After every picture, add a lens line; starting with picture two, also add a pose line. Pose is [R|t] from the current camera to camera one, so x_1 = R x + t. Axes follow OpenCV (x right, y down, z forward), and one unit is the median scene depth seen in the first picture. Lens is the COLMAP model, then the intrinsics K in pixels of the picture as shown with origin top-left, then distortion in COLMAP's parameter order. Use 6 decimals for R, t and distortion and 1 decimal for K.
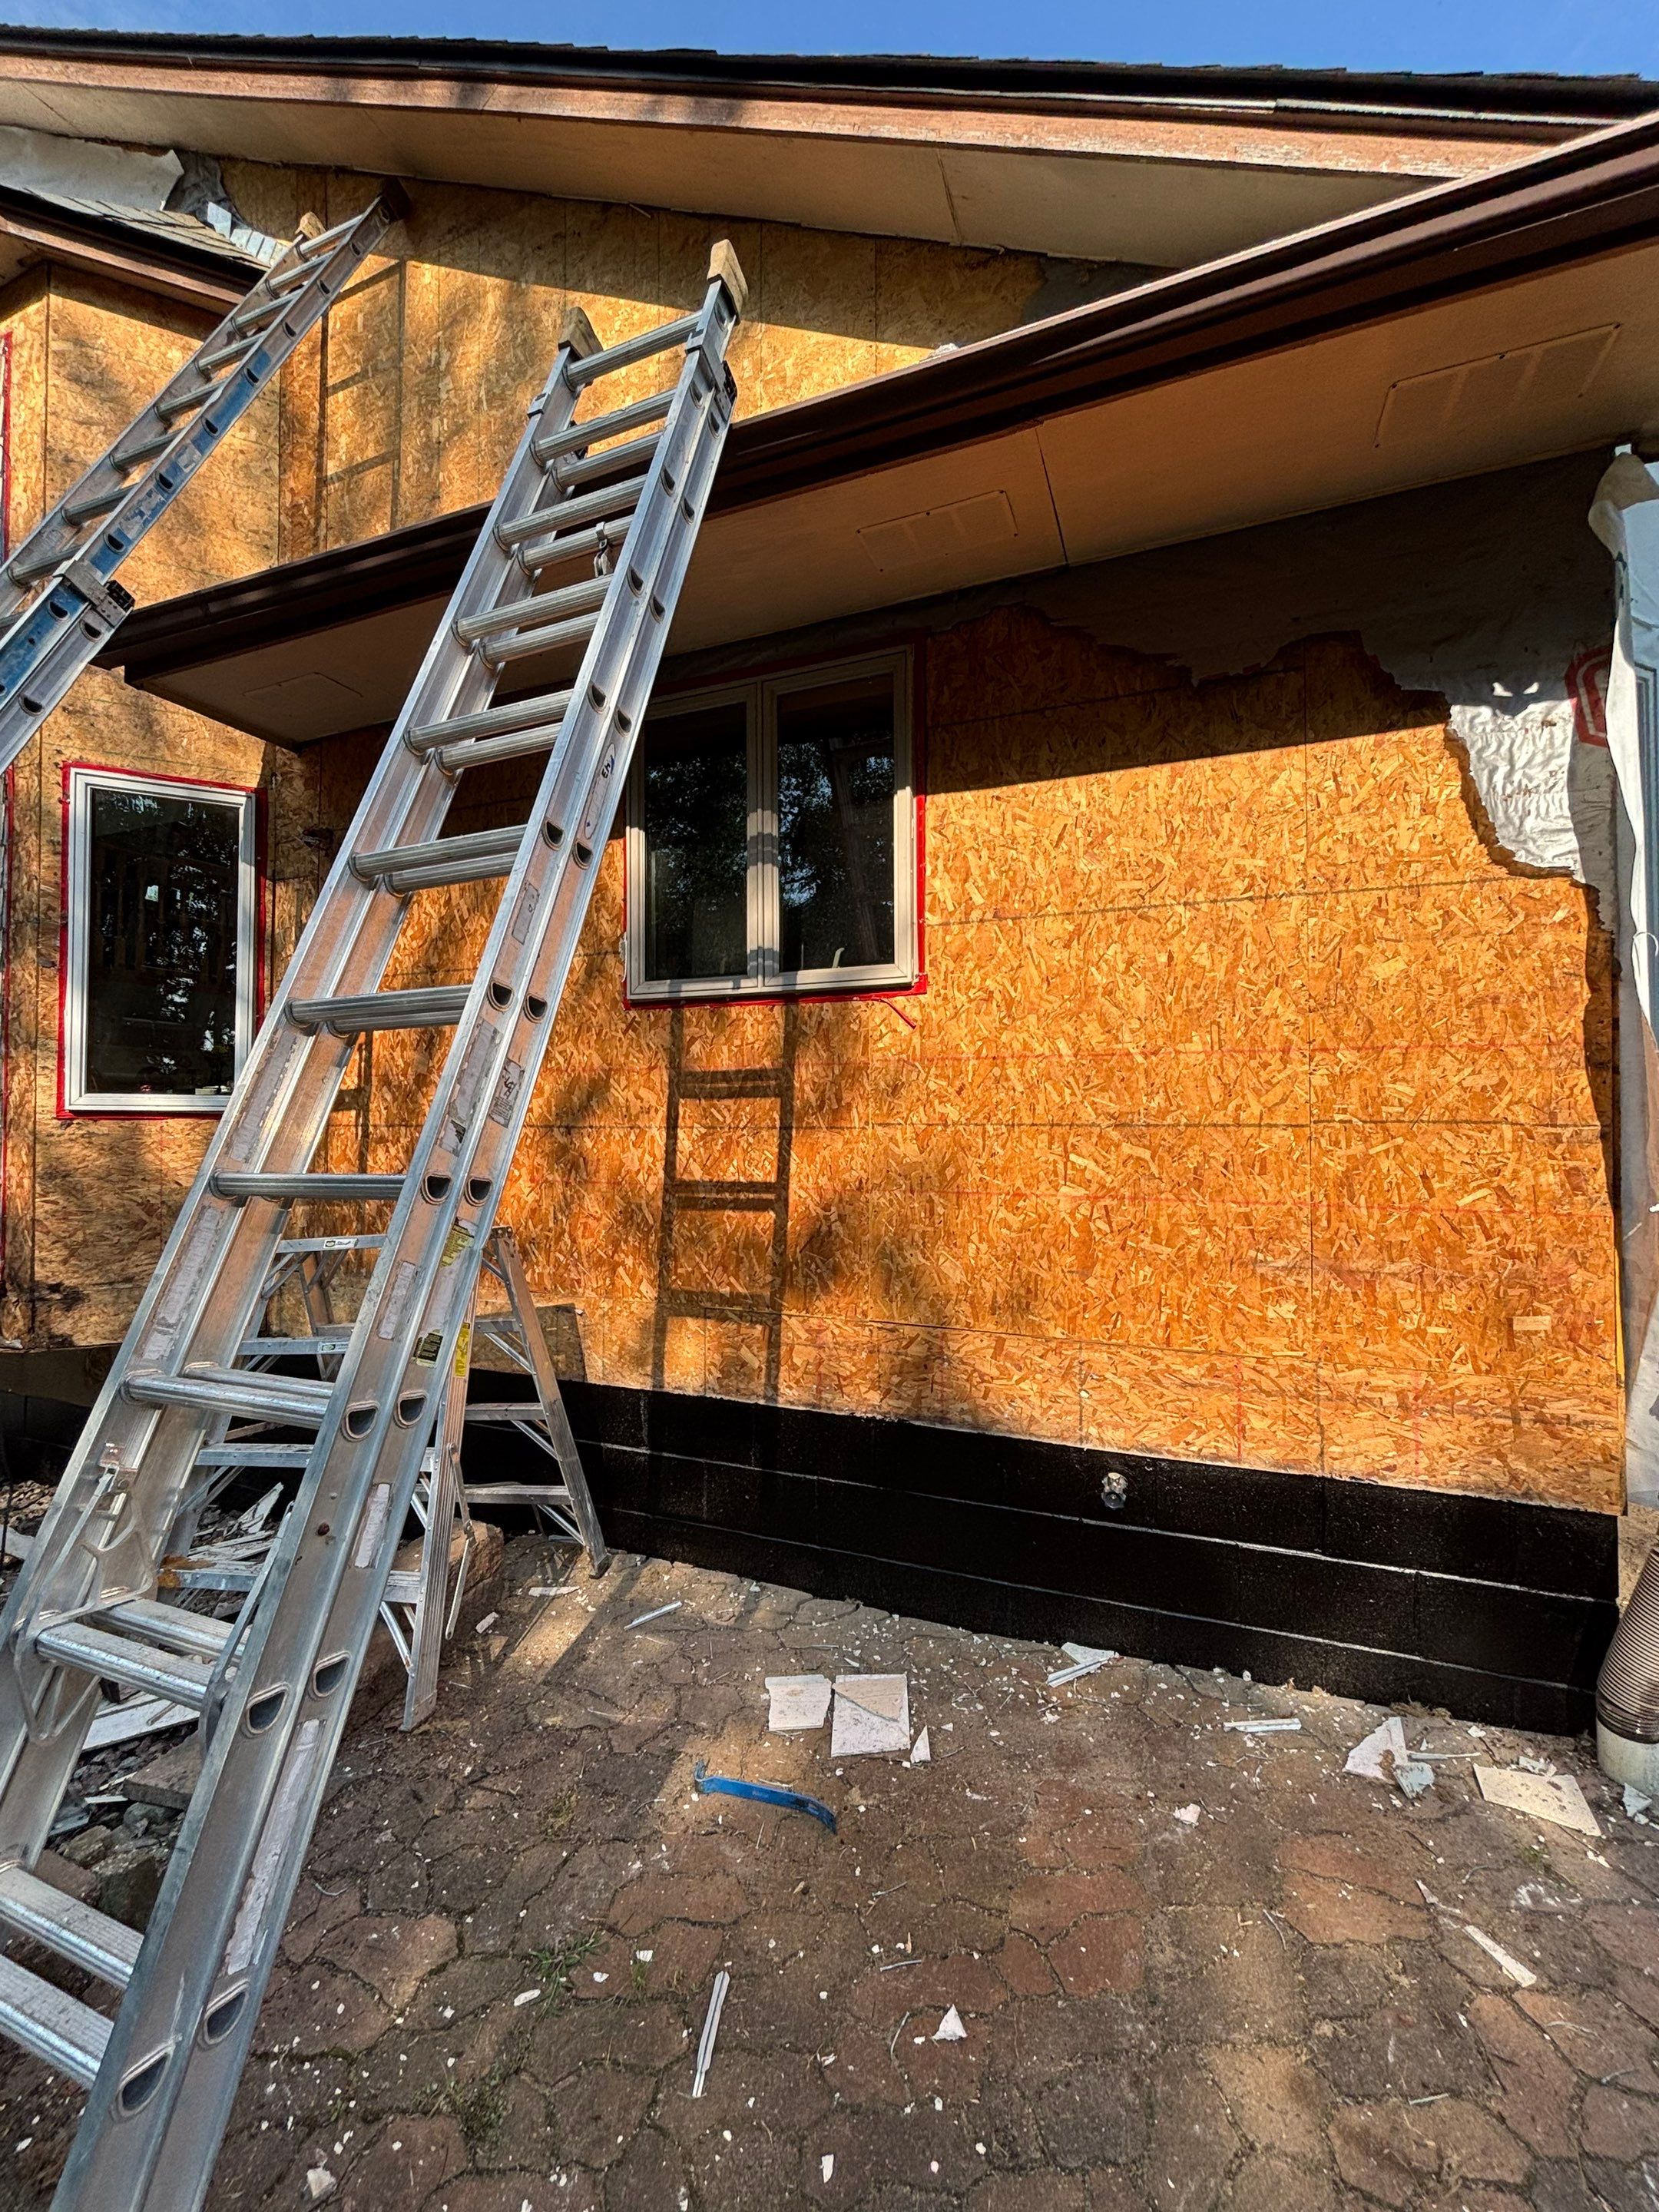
lens RADIAL K [[897.1, 0, 829.5], [0, 897.1, 1106.0], [0, 0, 1]] dist [0.001299, -0.000116]
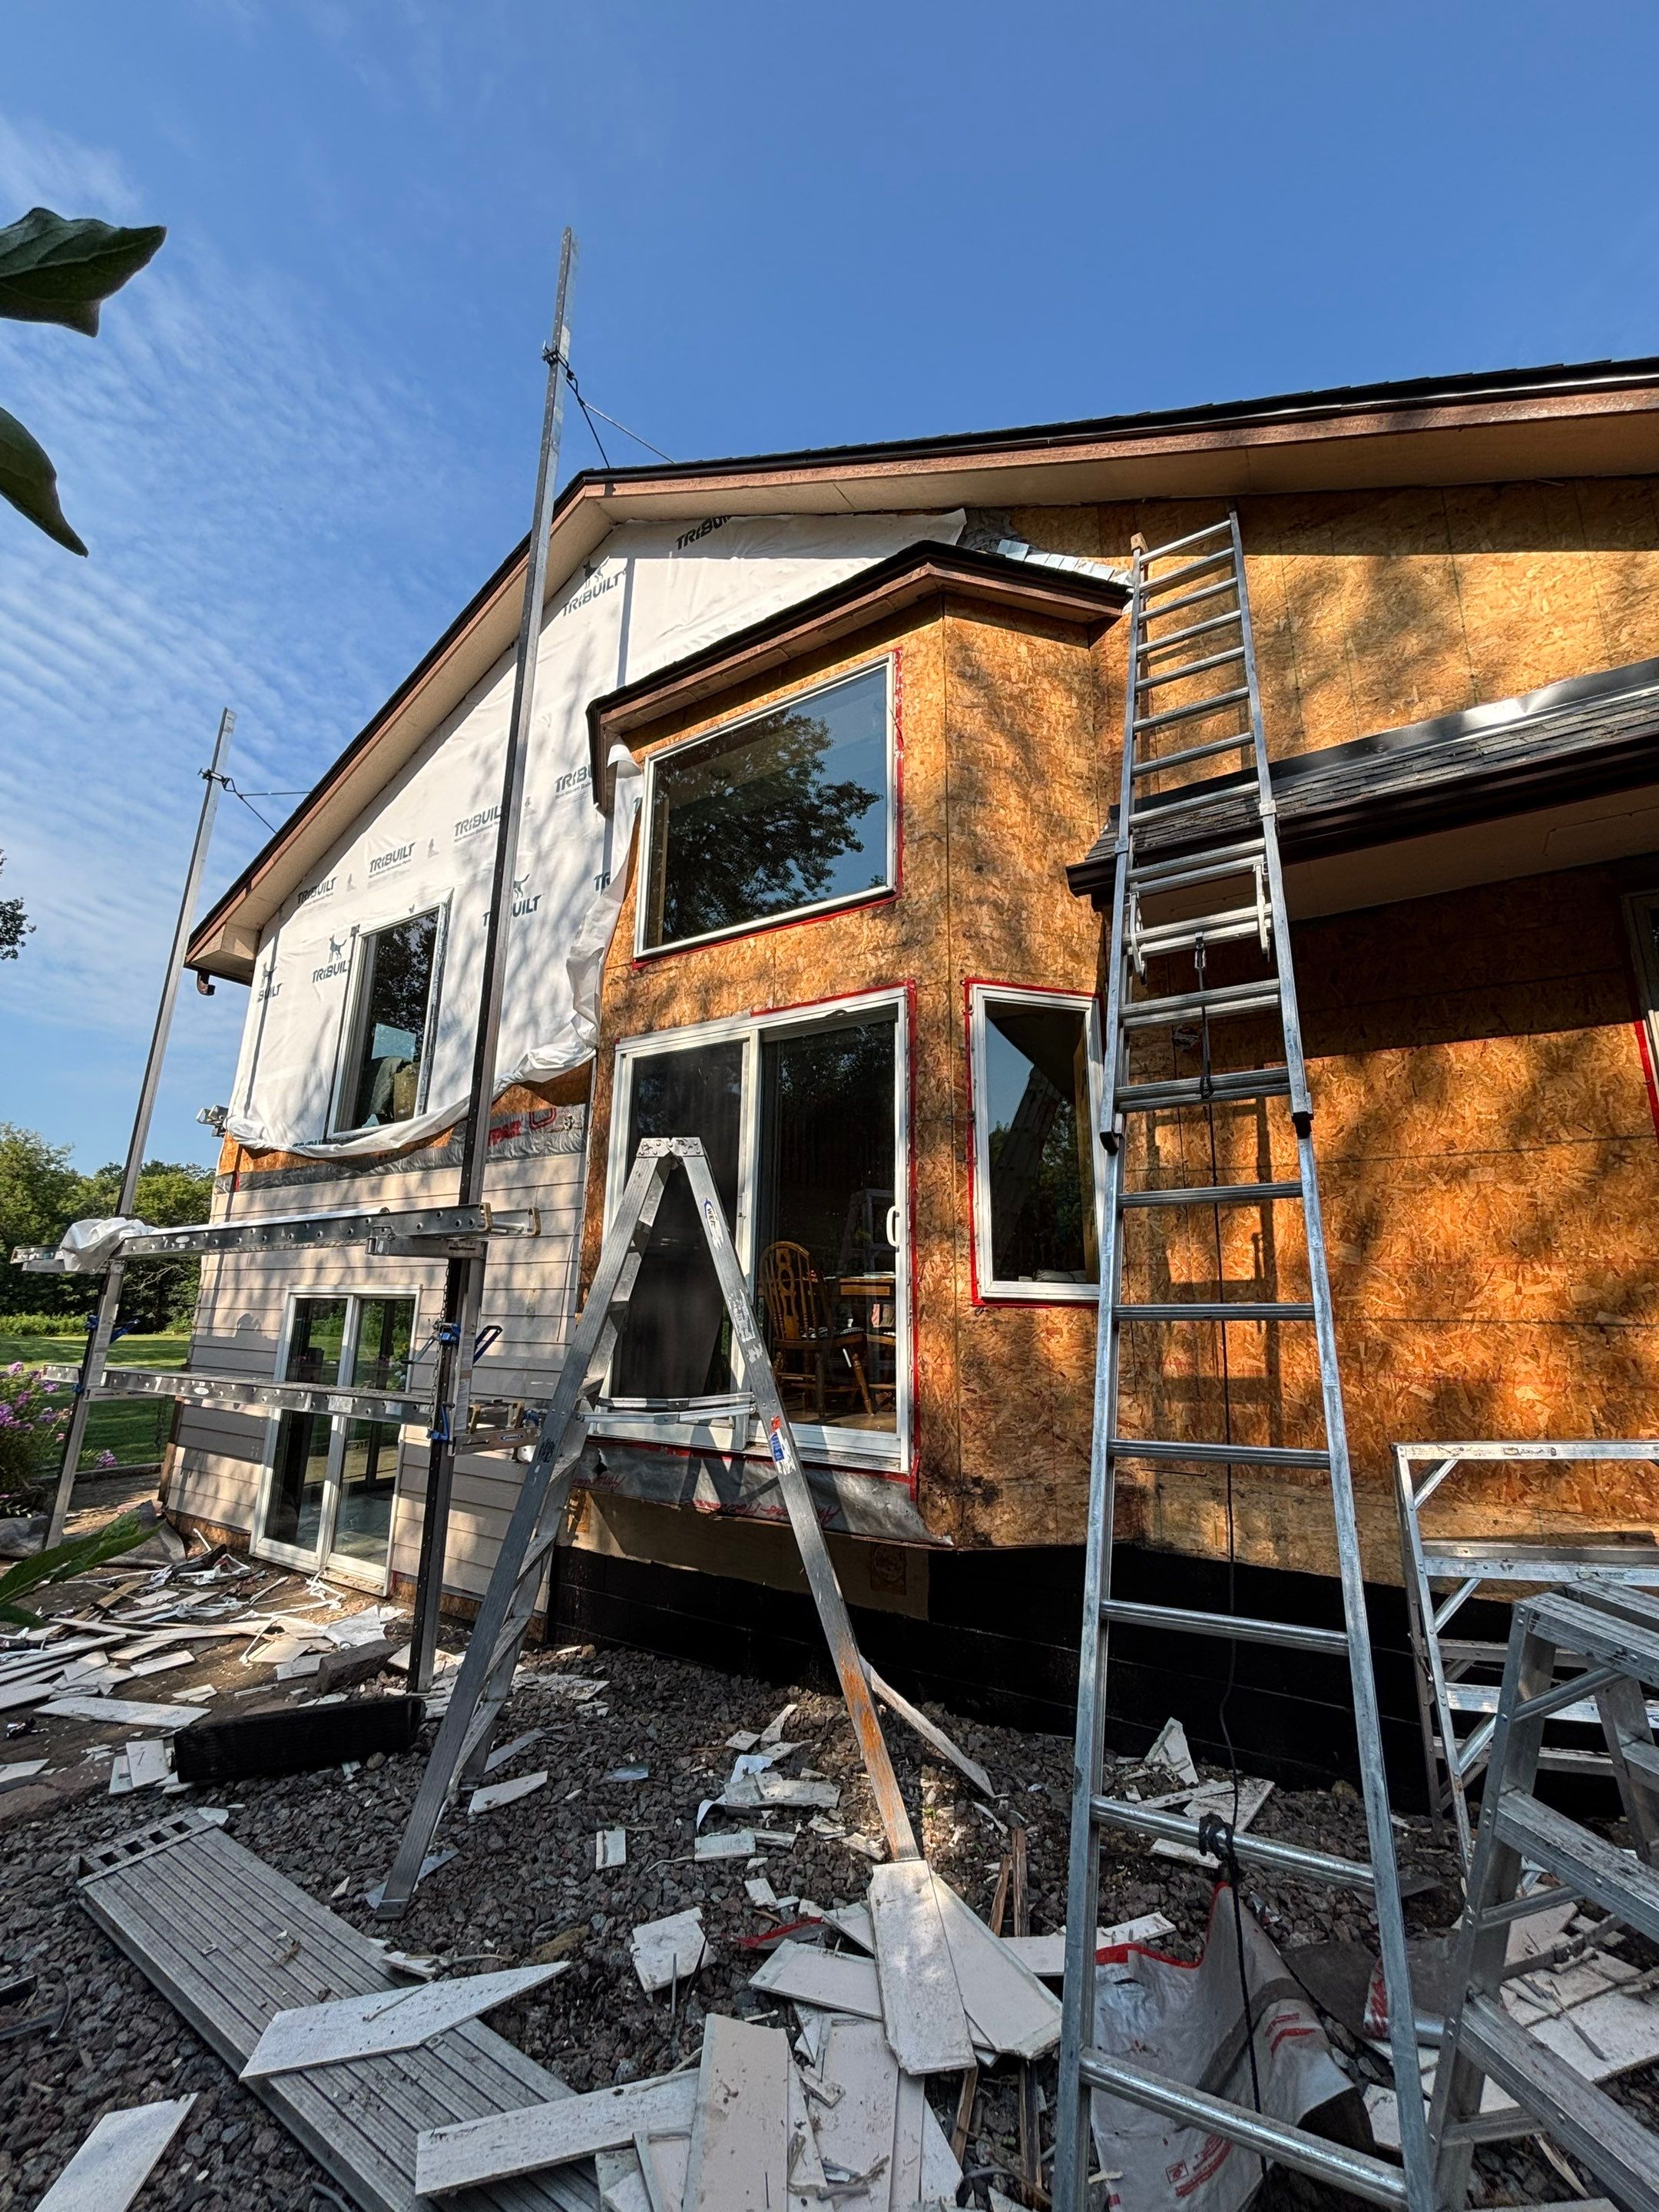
lens RADIAL K [[868.0, 0, 829.5], [0, 868.0, 1106.0], [0, 0, 1]] dist [0.028518, -0.014607]
pose [[0.987404, -0.025214, -0.156197, -0.854943], [-0.007064, 0.979210, -0.202724, -0.006969], [0.158061, 0.201274, 0.966698, -0.042074]]
